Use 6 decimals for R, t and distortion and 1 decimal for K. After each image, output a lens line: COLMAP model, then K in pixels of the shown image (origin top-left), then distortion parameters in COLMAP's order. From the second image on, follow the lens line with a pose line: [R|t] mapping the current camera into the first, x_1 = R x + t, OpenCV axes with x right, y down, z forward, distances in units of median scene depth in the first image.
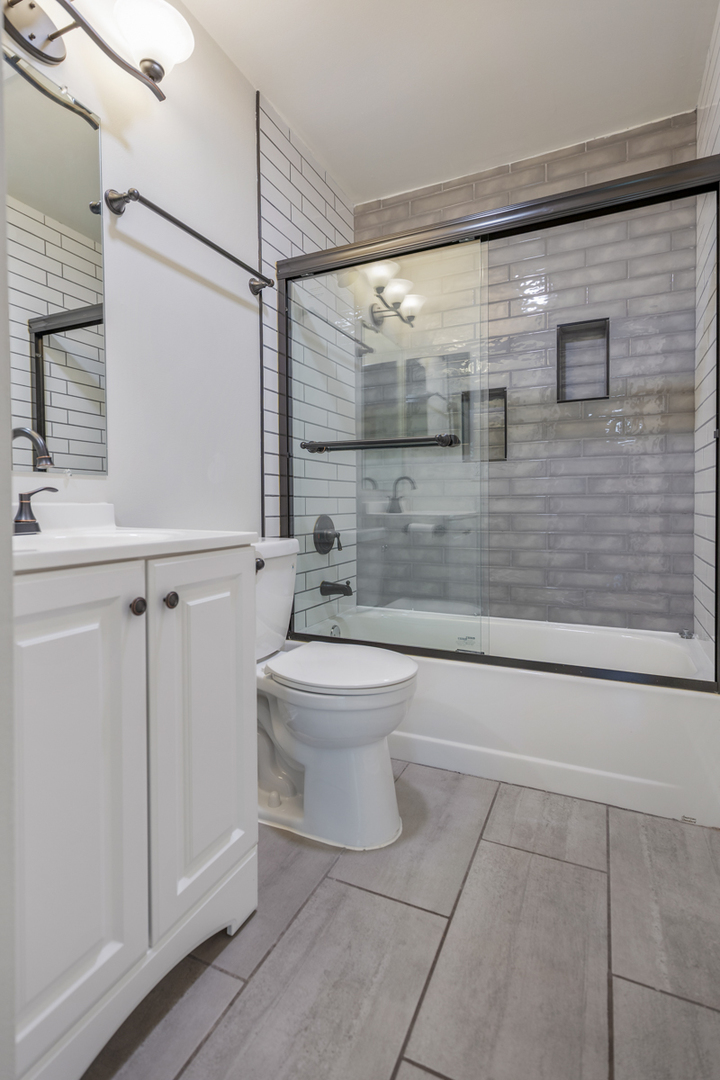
lens RADIAL K [[508.4, 0, 370.2], [0, 508.4, 505.8], [0, 0, 1]] dist [0.014742, 0.000183]
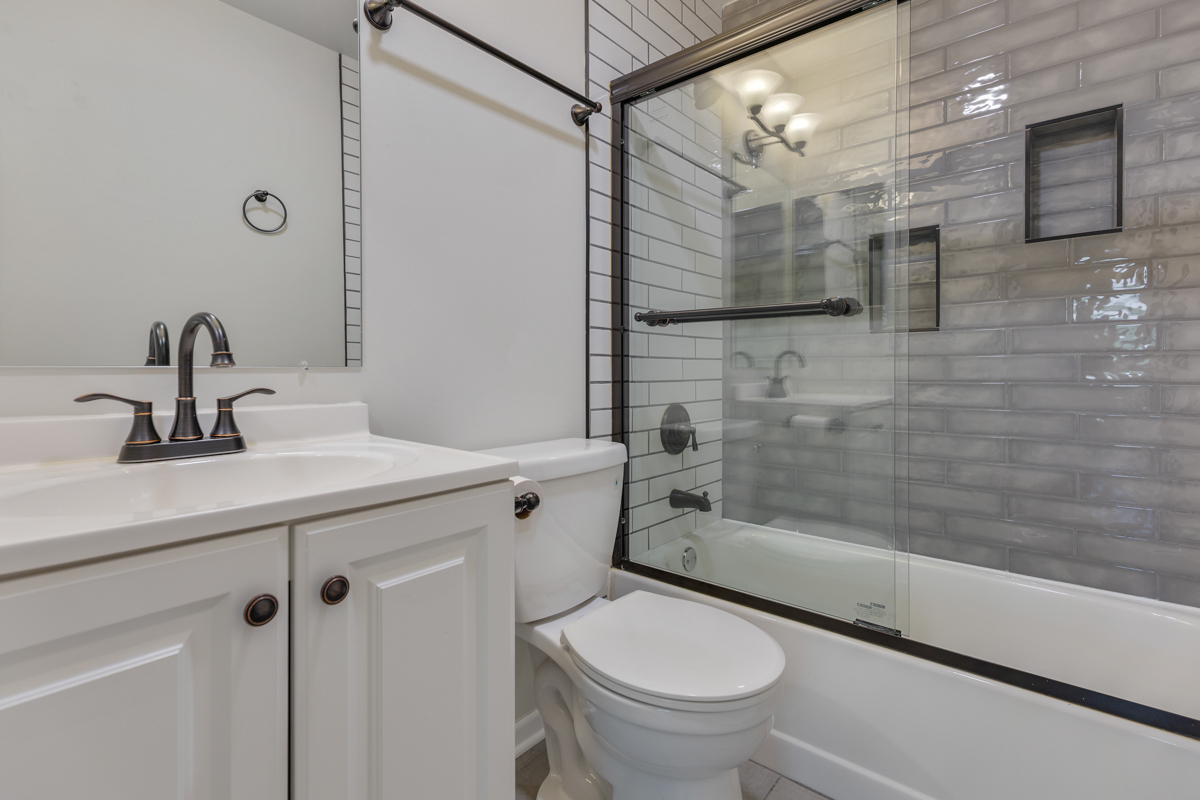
lens RADIAL K [[564.9, 0, 610.9], [0, 564.9, 371.0], [0, 0, 1]] dist [0.014742, 0.000183]
pose [[0.966156, 0.004683, -0.257914, 0.039745], [-0.006548, 0.999958, -0.006373, -0.028155], [0.257874, 0.007846, 0.966147, 0.152592]]
